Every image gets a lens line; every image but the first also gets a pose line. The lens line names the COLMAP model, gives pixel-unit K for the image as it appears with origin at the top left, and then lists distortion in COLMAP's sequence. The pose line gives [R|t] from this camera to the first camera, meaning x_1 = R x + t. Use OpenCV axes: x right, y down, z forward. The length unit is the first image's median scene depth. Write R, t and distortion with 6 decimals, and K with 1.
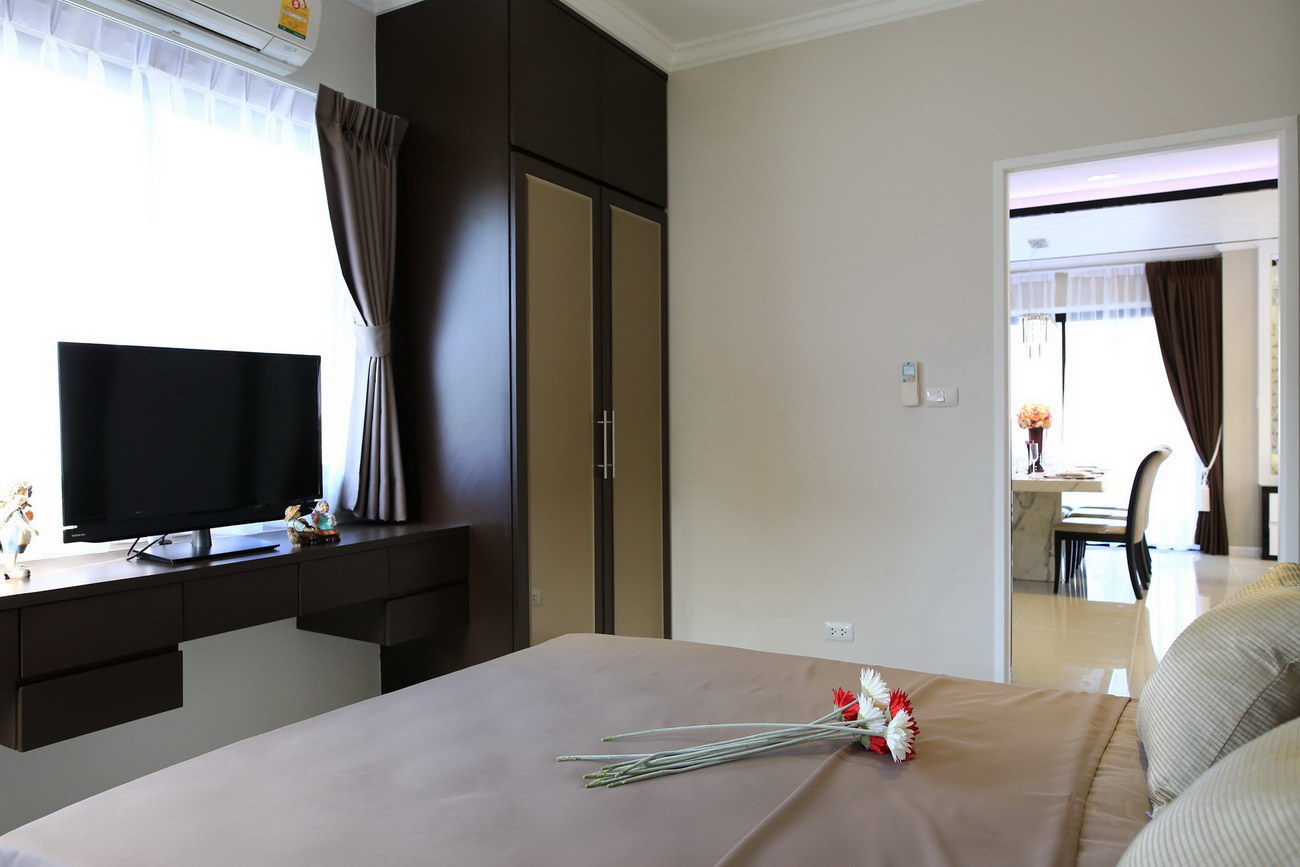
lens RADIAL K [[899.9, 0, 646.8], [0, 899.9, 435.9], [0, 0, 1]] dist [-0.049146, 0.040516]
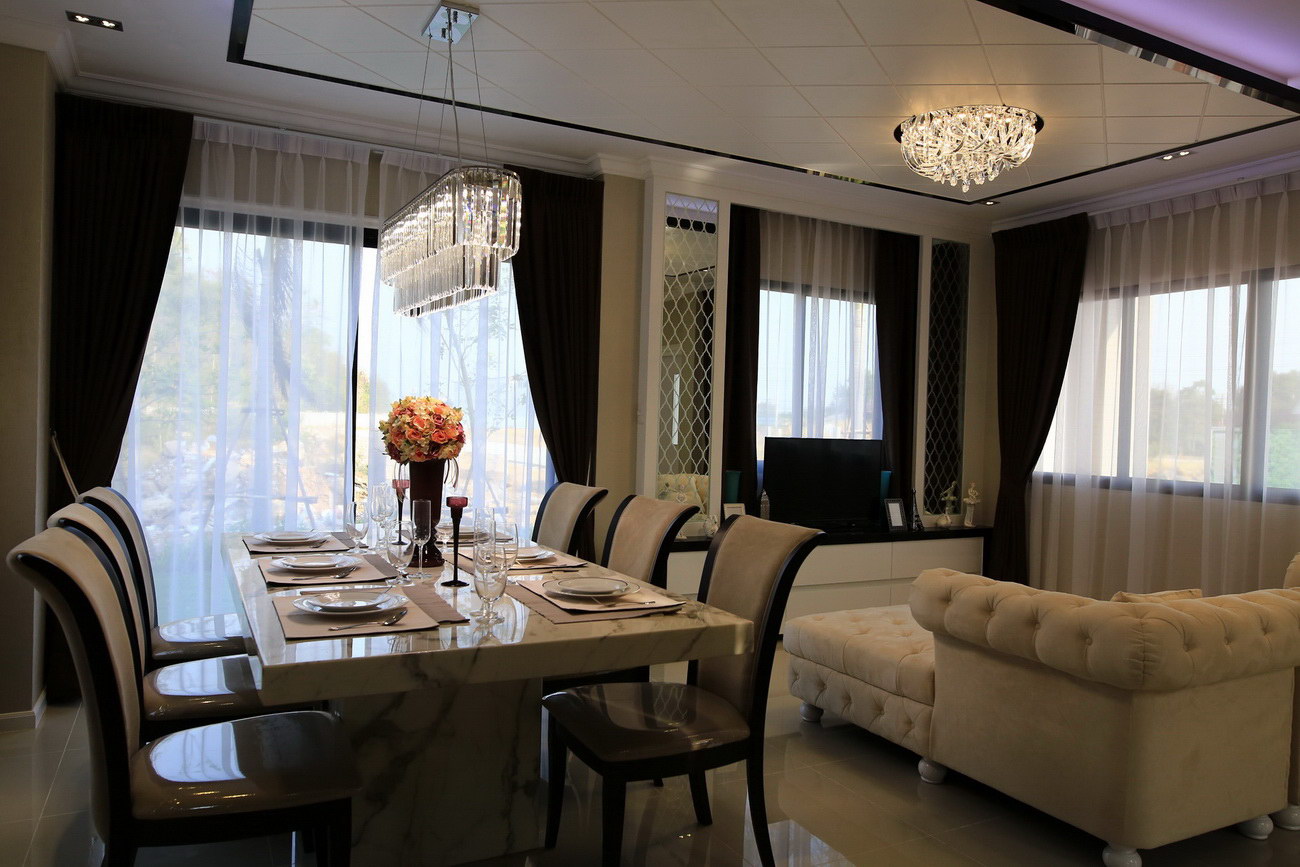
lens RADIAL K [[899.9, 0, 646.8], [0, 899.9, 435.9], [0, 0, 1]] dist [-0.049146, 0.040516]
pose [[0.531578, 0.013232, 0.846906, 0.120874], [-0.025894, 0.999664, 0.000635, -0.020592], [-0.846613, -0.022267, 0.531742, 0.618571]]
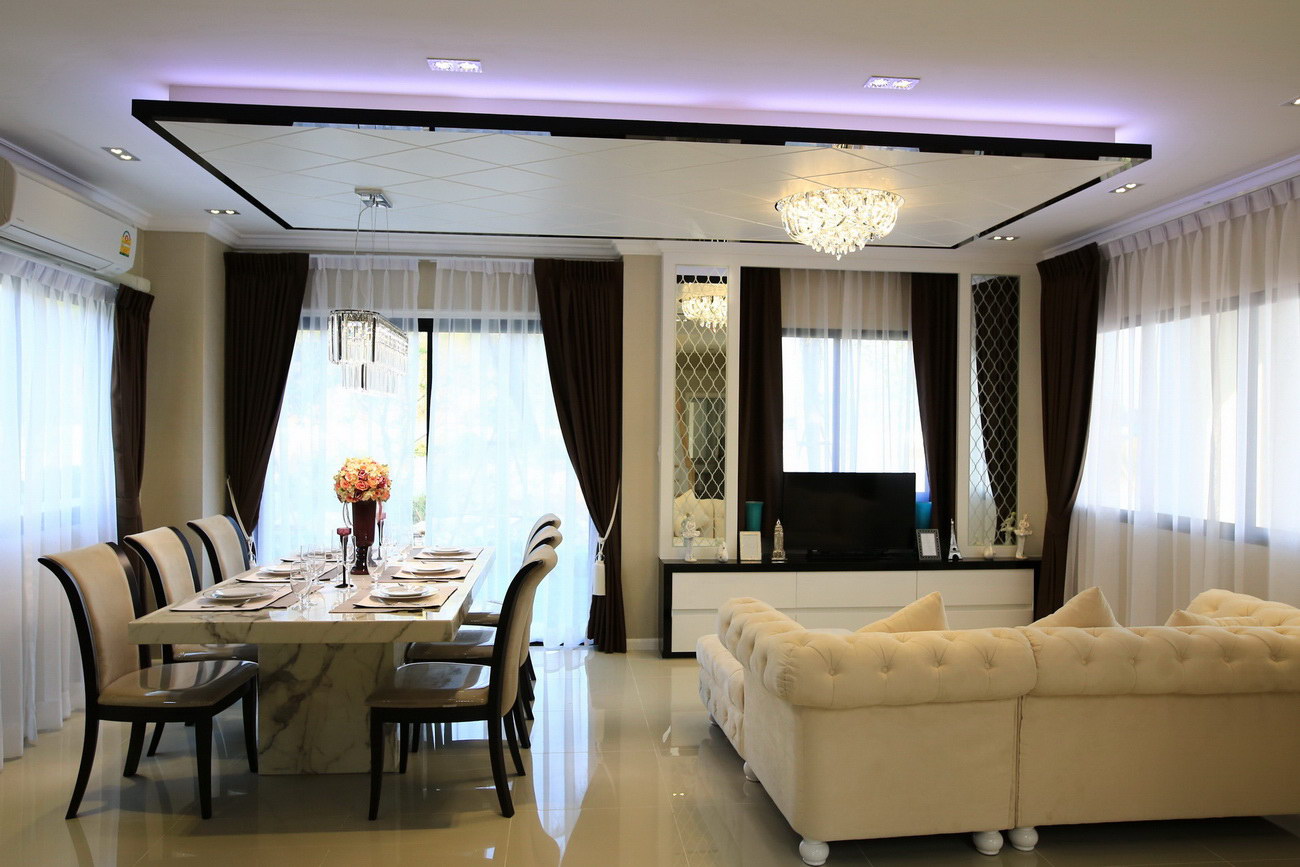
lens RADIAL K [[899.9, 0, 646.8], [0, 899.9, 435.9], [0, 0, 1]] dist [-0.049146, 0.040516]
pose [[0.811871, 0.013979, 0.583669, 0.211374], [-0.010772, 0.999902, -0.008963, -0.044281], [-0.583737, 0.000990, 0.811942, 0.353482]]
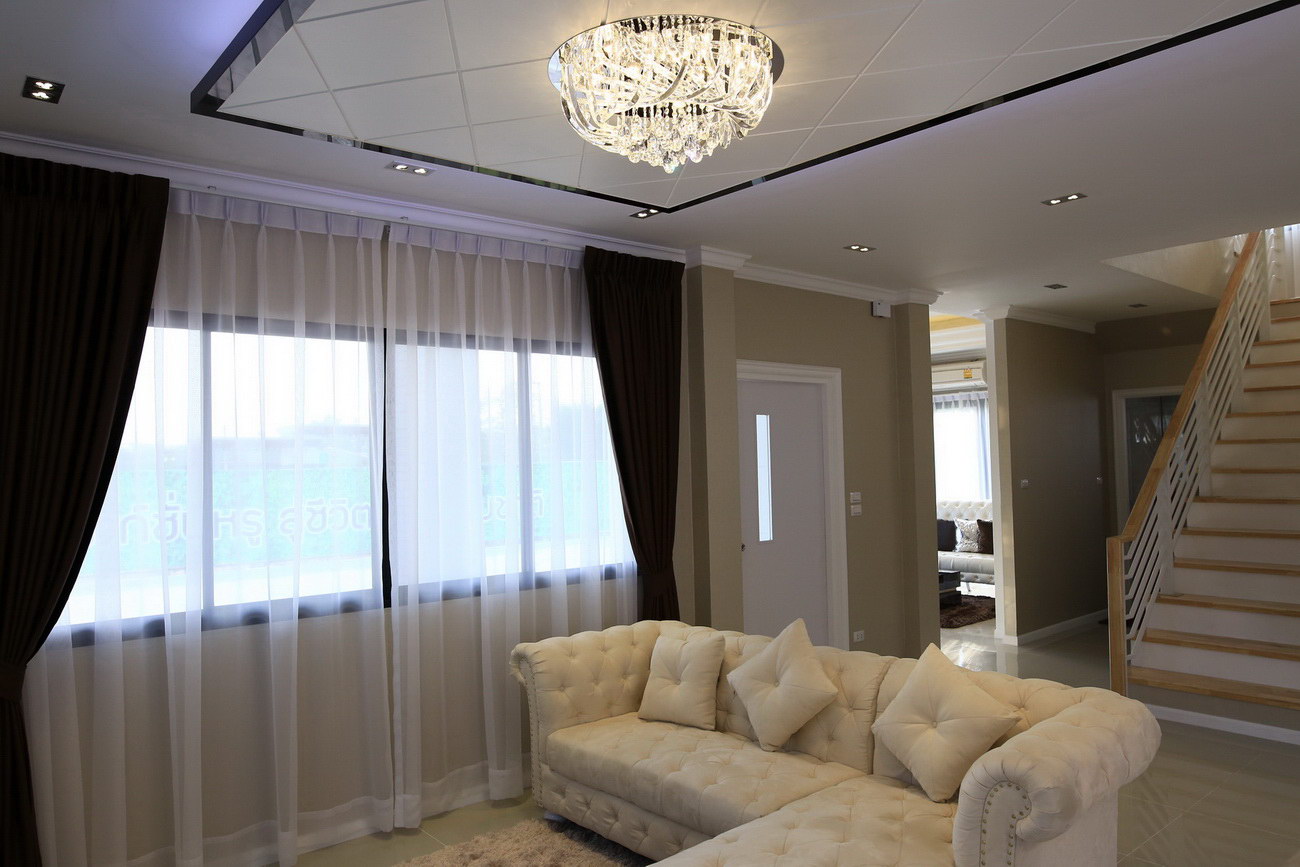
lens RADIAL K [[899.9, 0, 646.8], [0, 899.9, 435.9], [0, 0, 1]] dist [-0.049146, 0.040516]
pose [[-0.942686, 0.040750, 0.331184, 0.540442], [0.036060, 0.999143, -0.020298, -0.066400], [-0.331728, -0.007192, -0.943348, 1.016308]]
